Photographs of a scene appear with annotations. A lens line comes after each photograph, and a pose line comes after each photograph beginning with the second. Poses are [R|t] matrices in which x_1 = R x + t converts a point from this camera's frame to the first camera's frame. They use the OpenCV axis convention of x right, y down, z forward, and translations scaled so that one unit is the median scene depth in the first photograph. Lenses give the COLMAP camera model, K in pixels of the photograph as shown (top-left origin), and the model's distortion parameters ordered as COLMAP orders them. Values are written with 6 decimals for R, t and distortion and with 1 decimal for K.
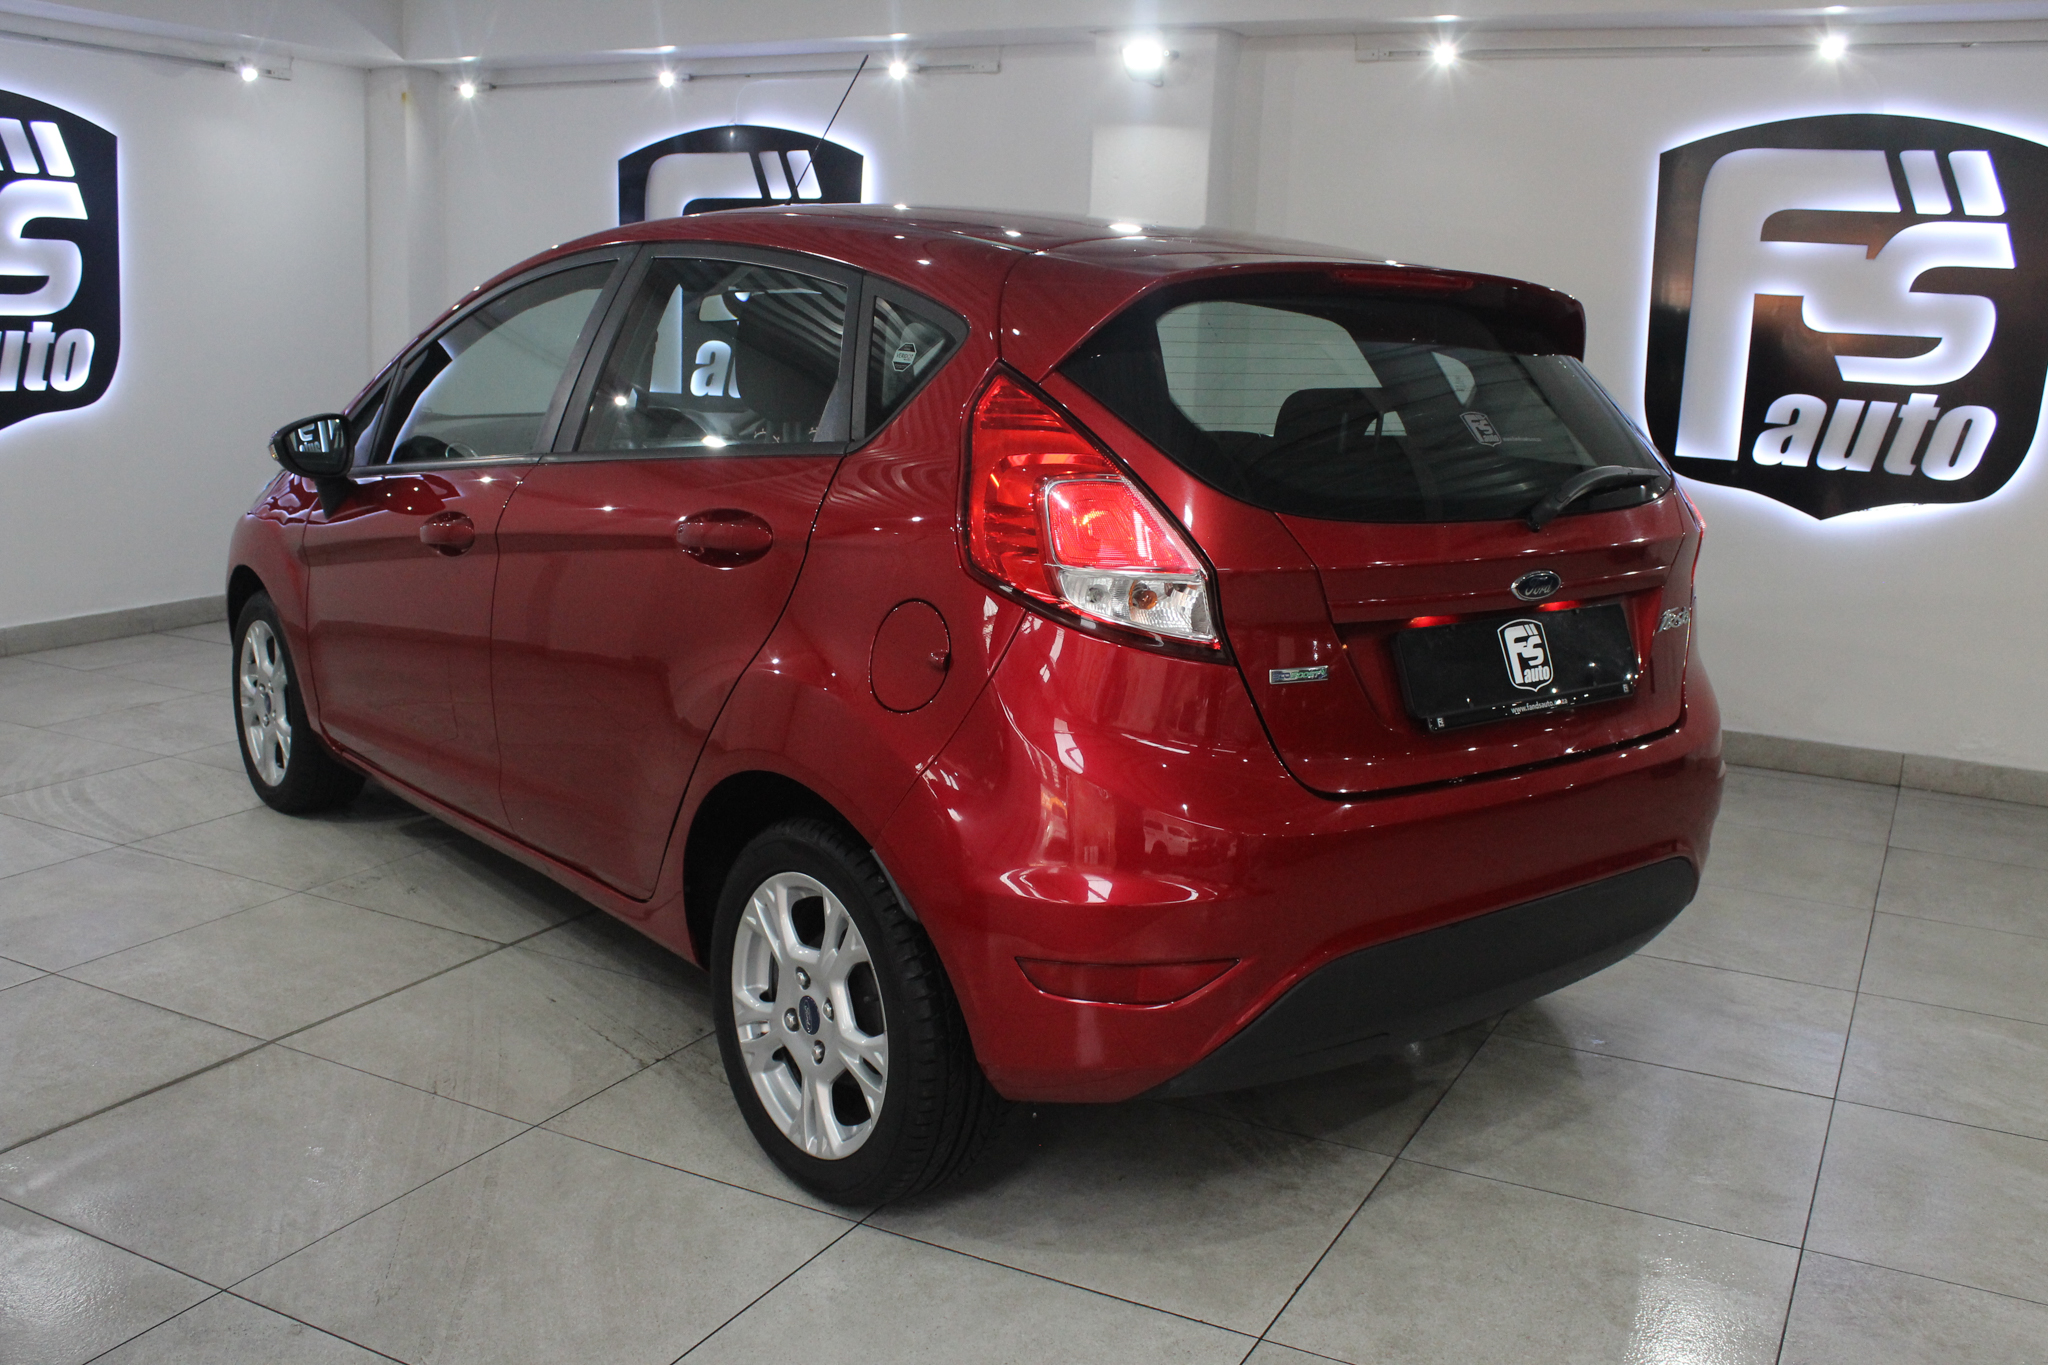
lens RADIAL K [[1884.2, 0, 1024.0], [0, 1884.2, 682.5], [0, 0, 1]] dist [-0.141424, 0.164219]
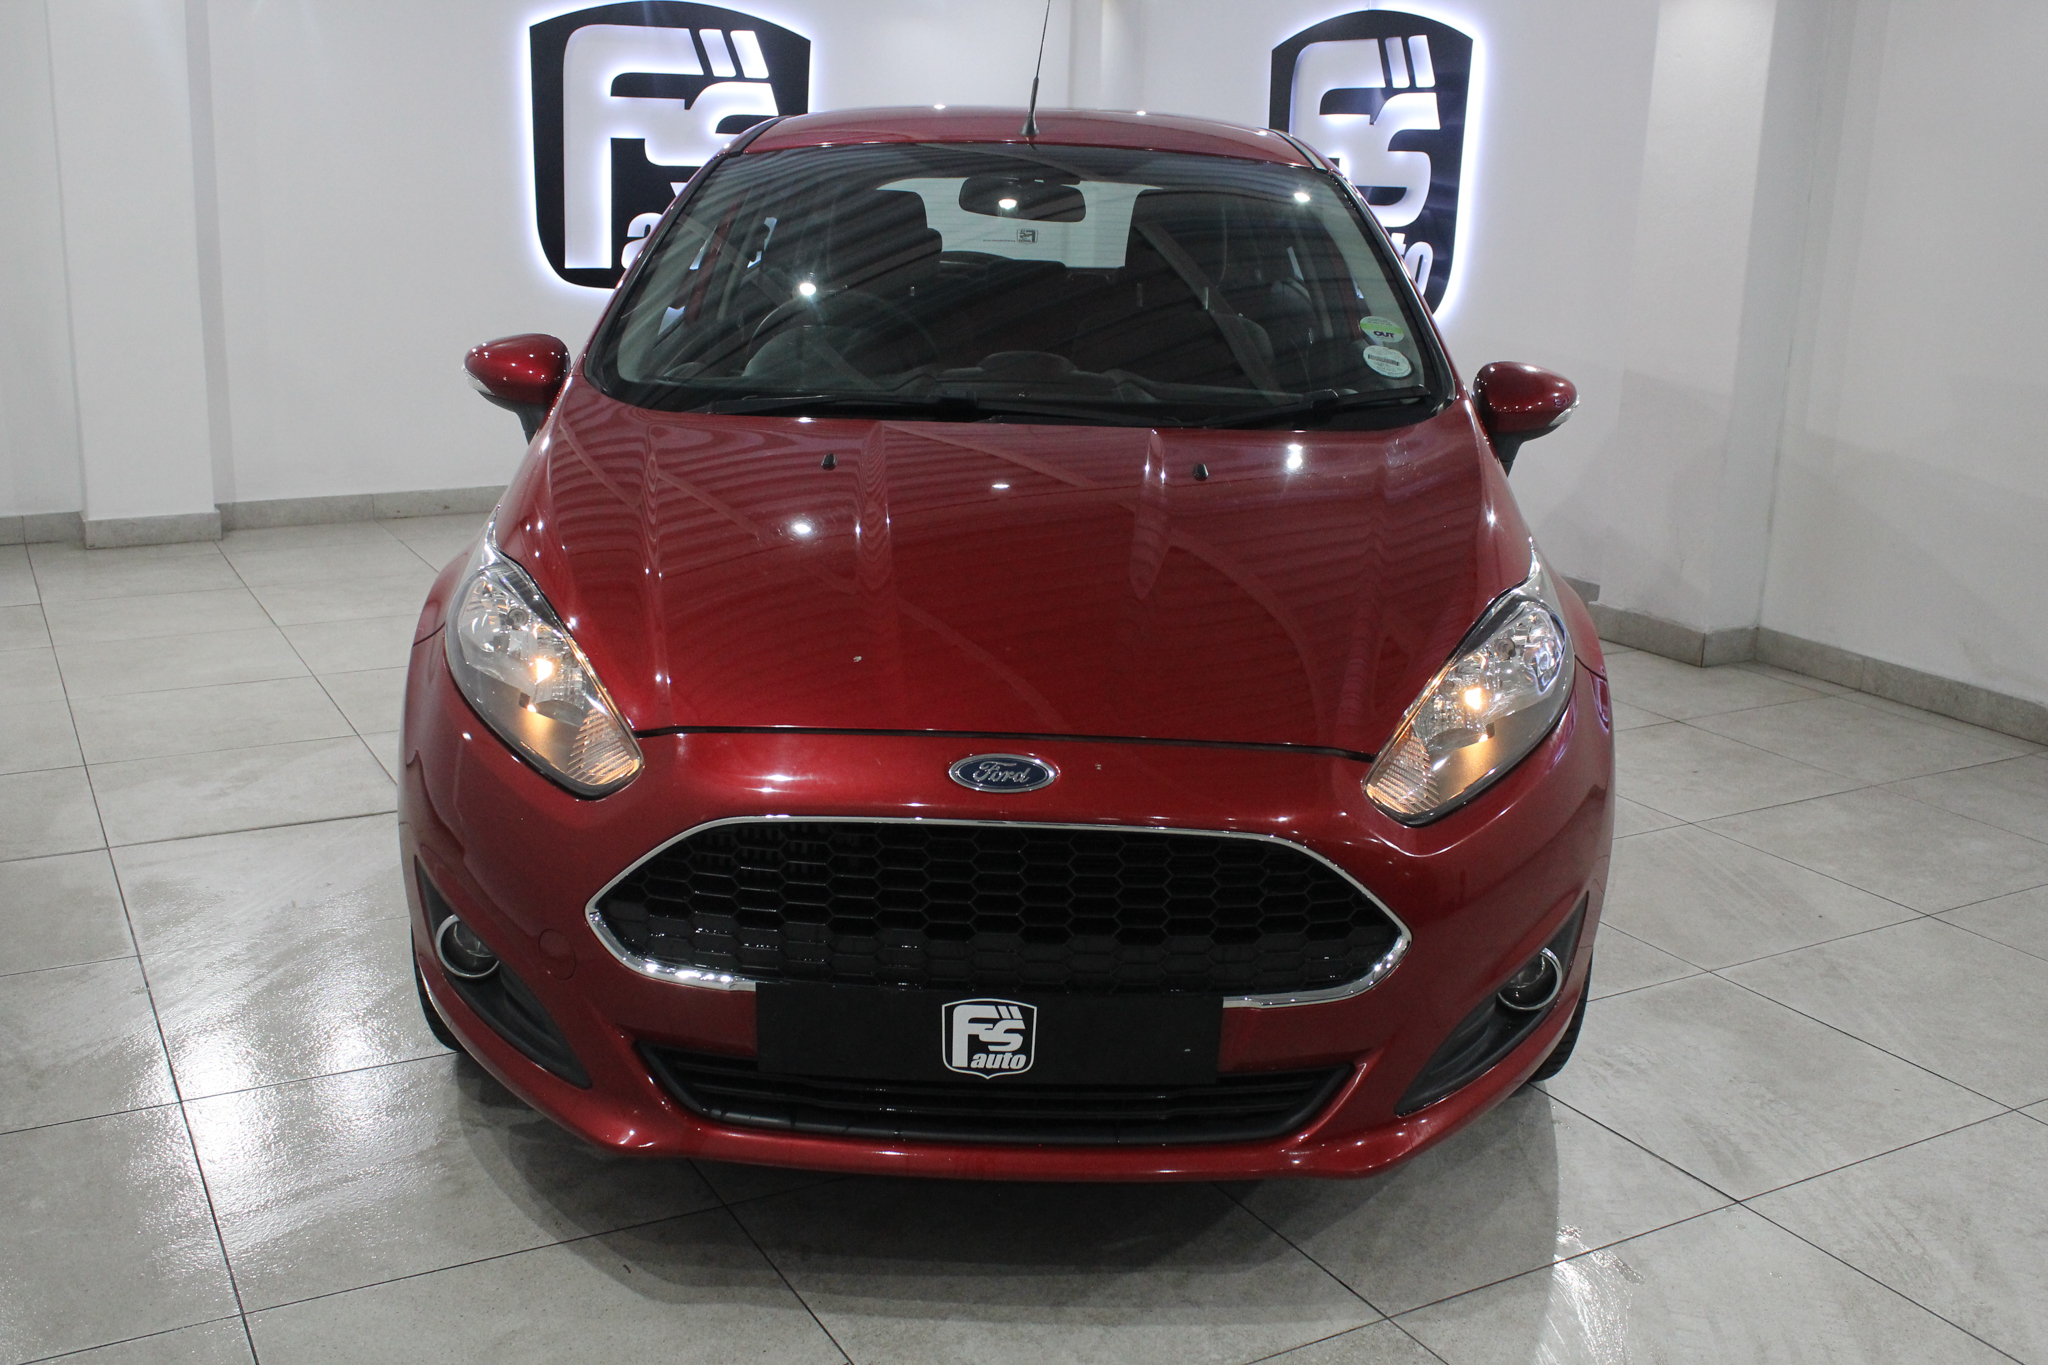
lens RADIAL K [[2009.5, 0, 1024.0], [0, 2009.5, 682.5], [0, 0, 1]] dist [-0.088527, -0.005608]
pose [[0.836303, 0.129443, -0.532768, 0.616813], [-0.112561, 0.991567, 0.064223, -0.013194], [0.536588, 0.006259, 0.843821, 0.125652]]
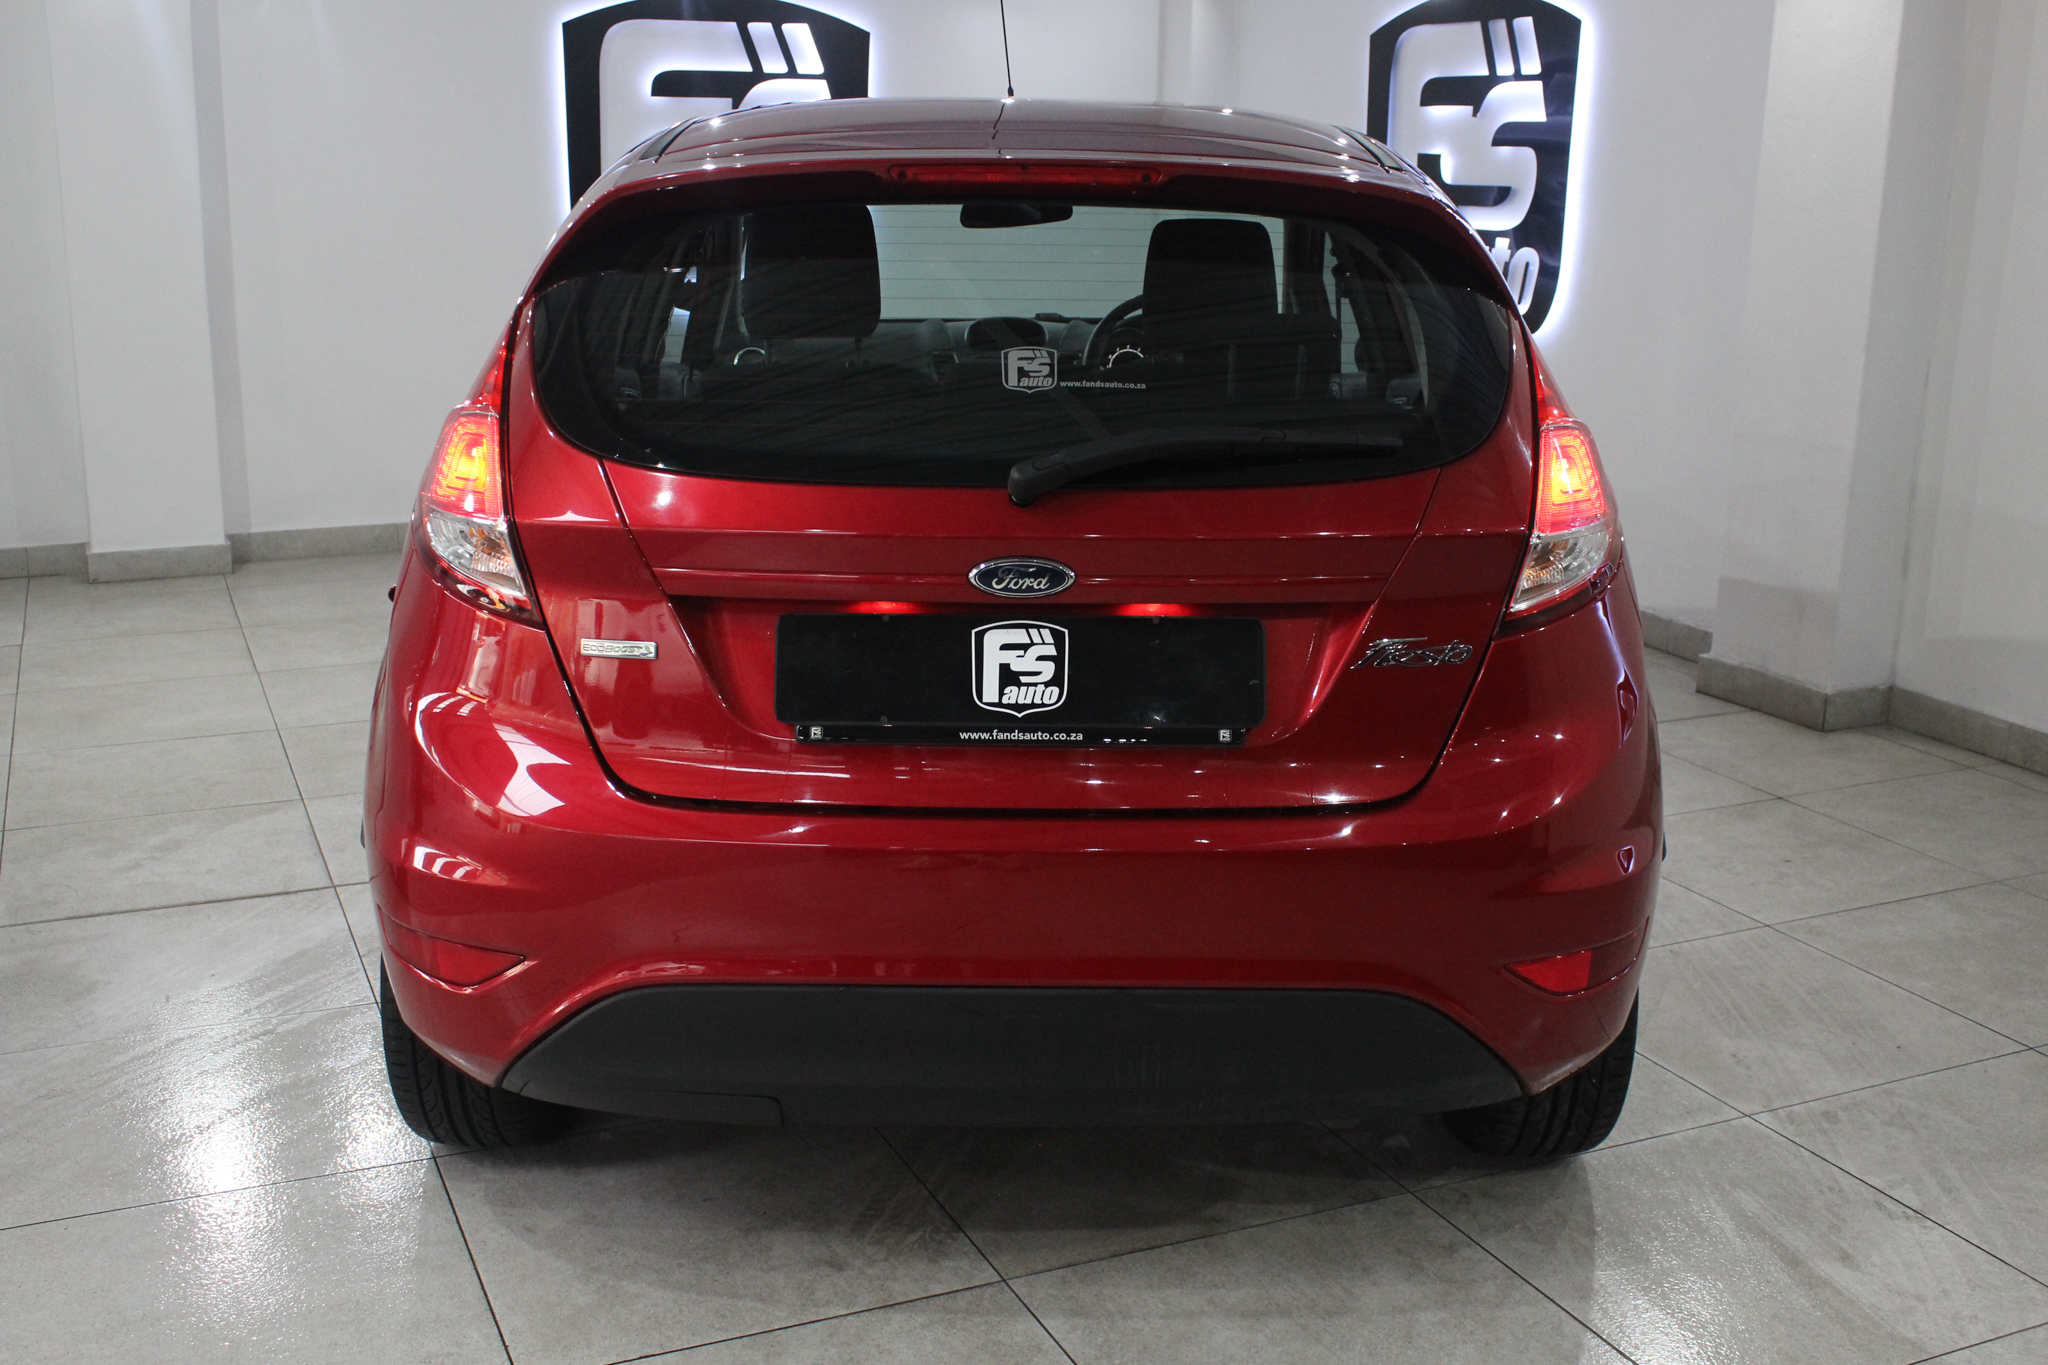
lens RADIAL K [[2129.0, 0, 1024.0], [0, 2129.0, 682.5], [0, 0, 1]] dist [-0.091003, 0.048506]
pose [[0.786590, 0.131475, -0.603316, 0.673041], [-0.115348, 0.991156, 0.065604, -0.055841], [0.606606, 0.017988, 0.794799, 0.259374]]
